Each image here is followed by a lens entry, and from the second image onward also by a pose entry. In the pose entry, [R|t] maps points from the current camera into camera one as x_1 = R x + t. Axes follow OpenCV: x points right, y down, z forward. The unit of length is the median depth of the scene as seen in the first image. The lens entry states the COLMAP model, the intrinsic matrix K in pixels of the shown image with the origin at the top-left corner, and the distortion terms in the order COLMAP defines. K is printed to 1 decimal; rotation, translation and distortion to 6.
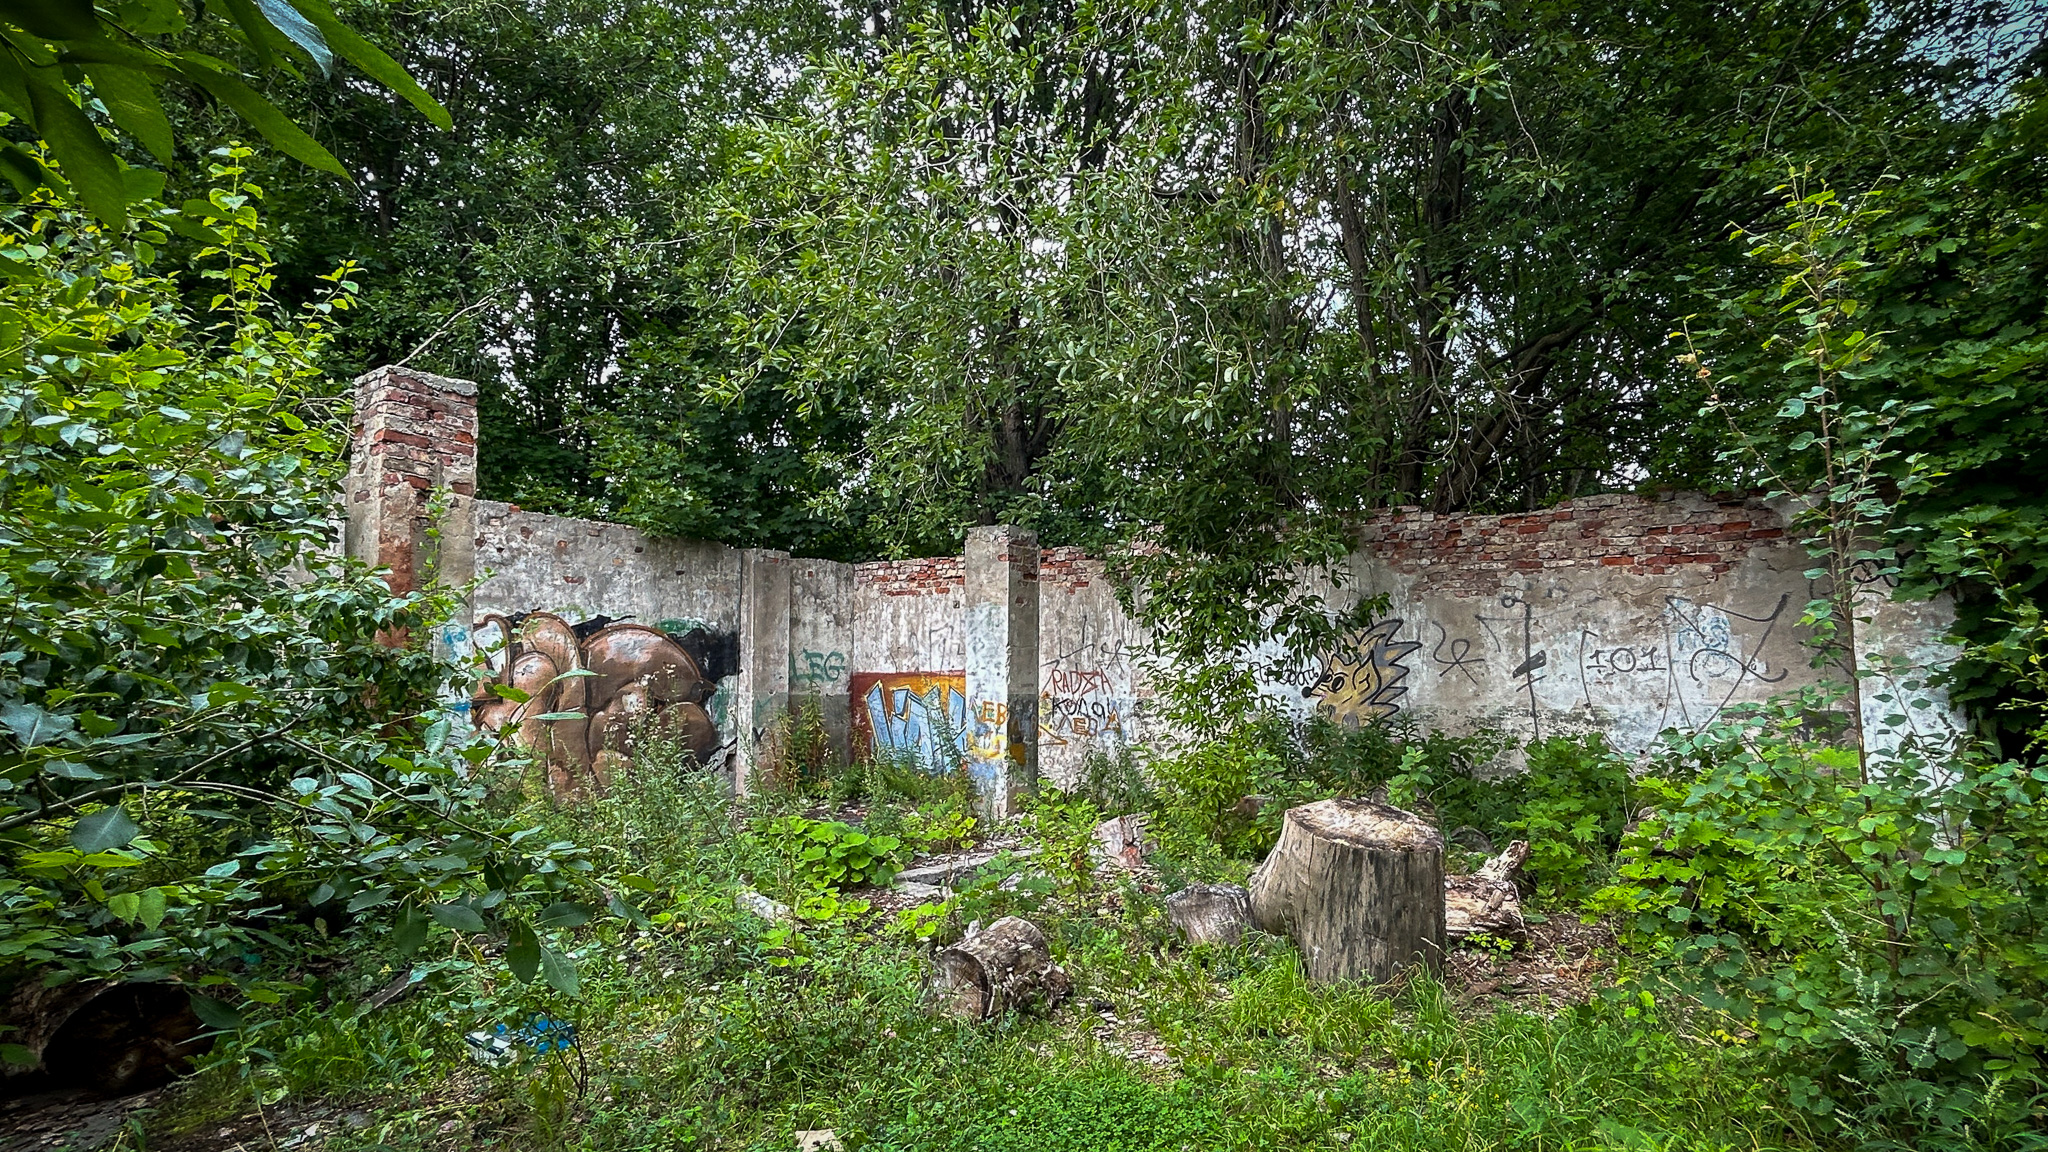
lens RADIAL K [[975.7, 0, 1034.3], [0, 975.7, 588.4], [0, 0, 1]] dist [0.000542, -0.000257]
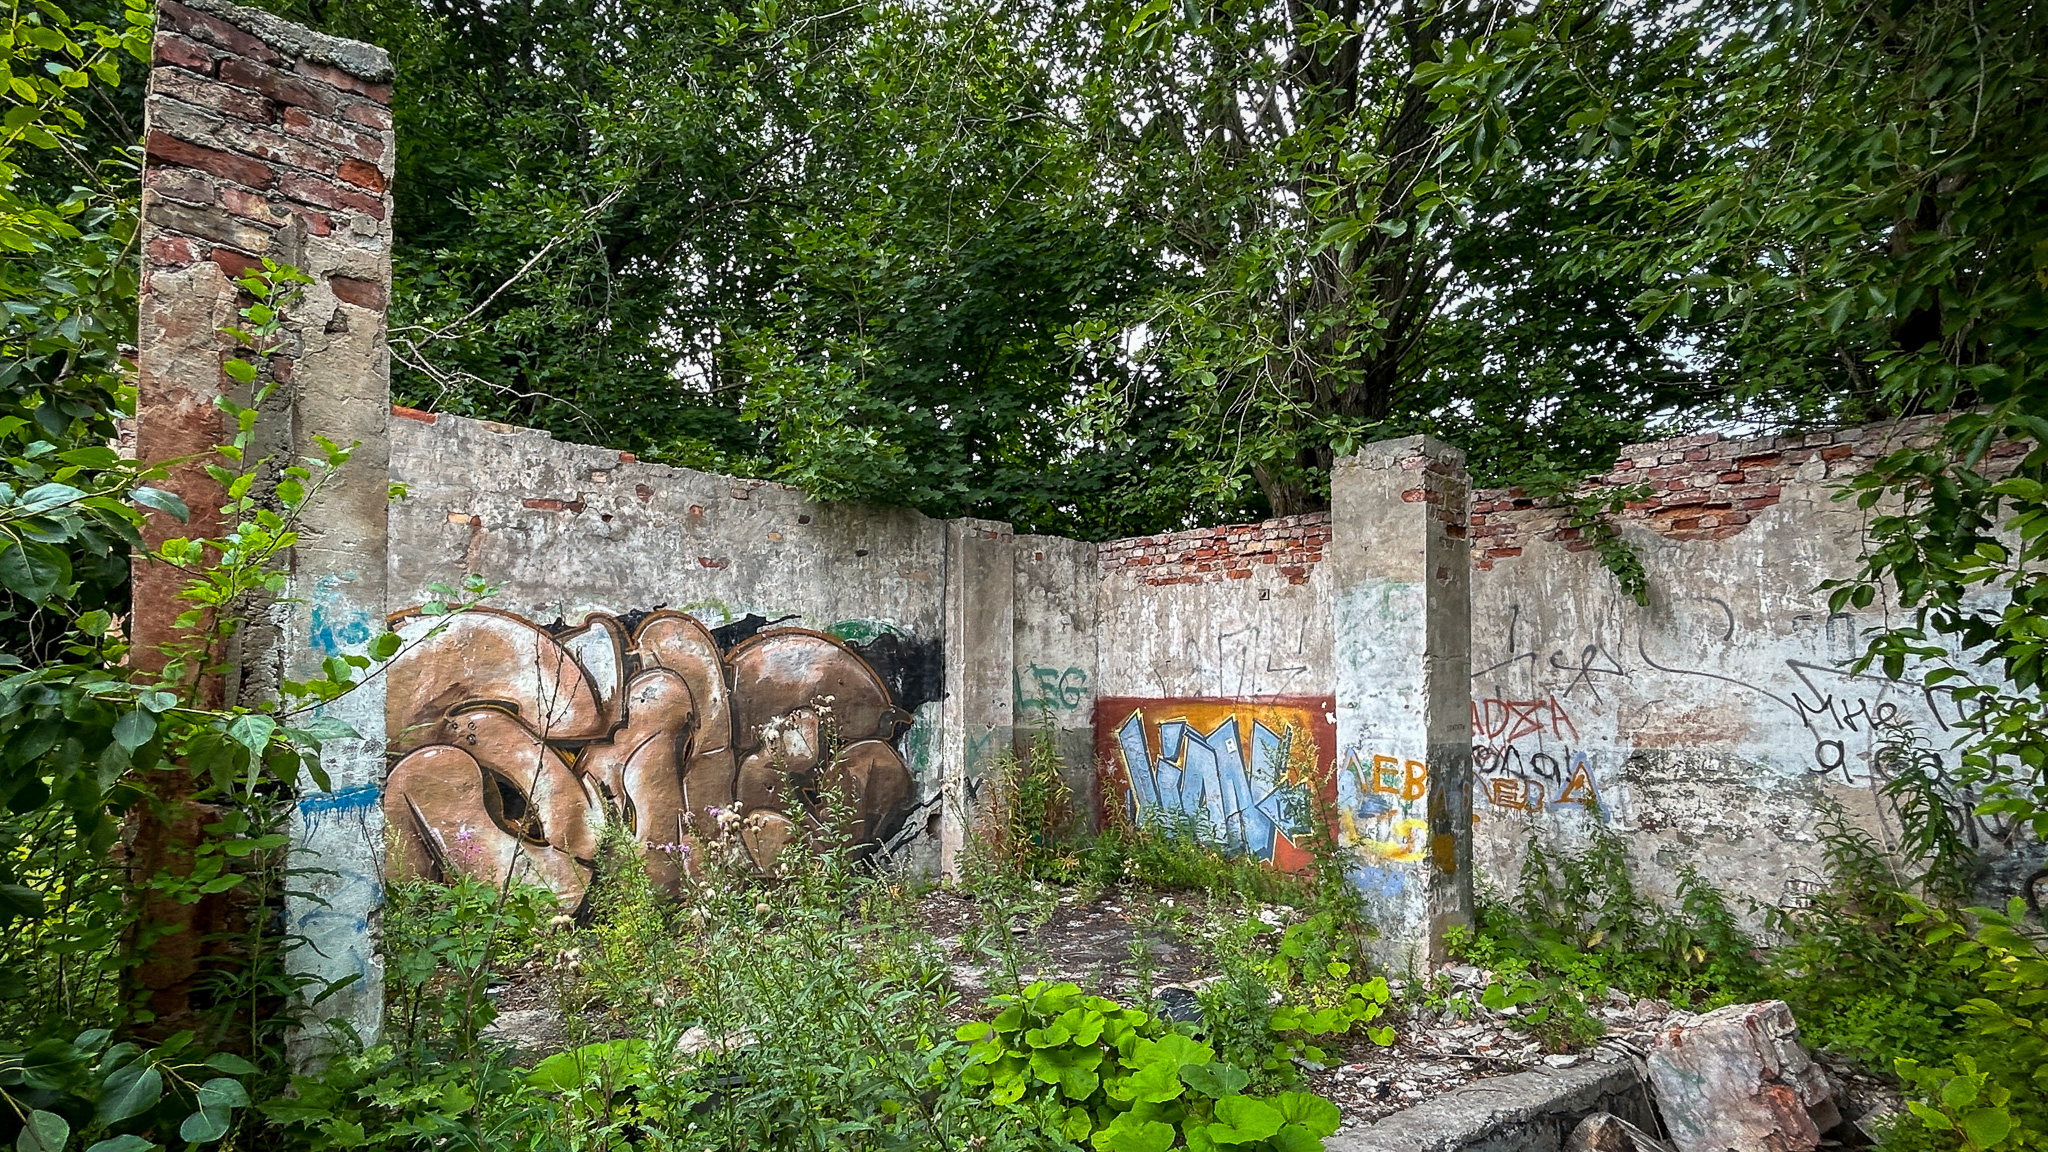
lens RADIAL K [[975.7, 0, 1034.3], [0, 975.7, 588.4], [0, 0, 1]] dist [0.000542, -0.000257]
pose [[0.982798, -0.016486, -0.183949, -0.115987], [0.013581, 0.999763, -0.017037, 0.022385], [0.184186, 0.014246, 0.982788, 0.343814]]
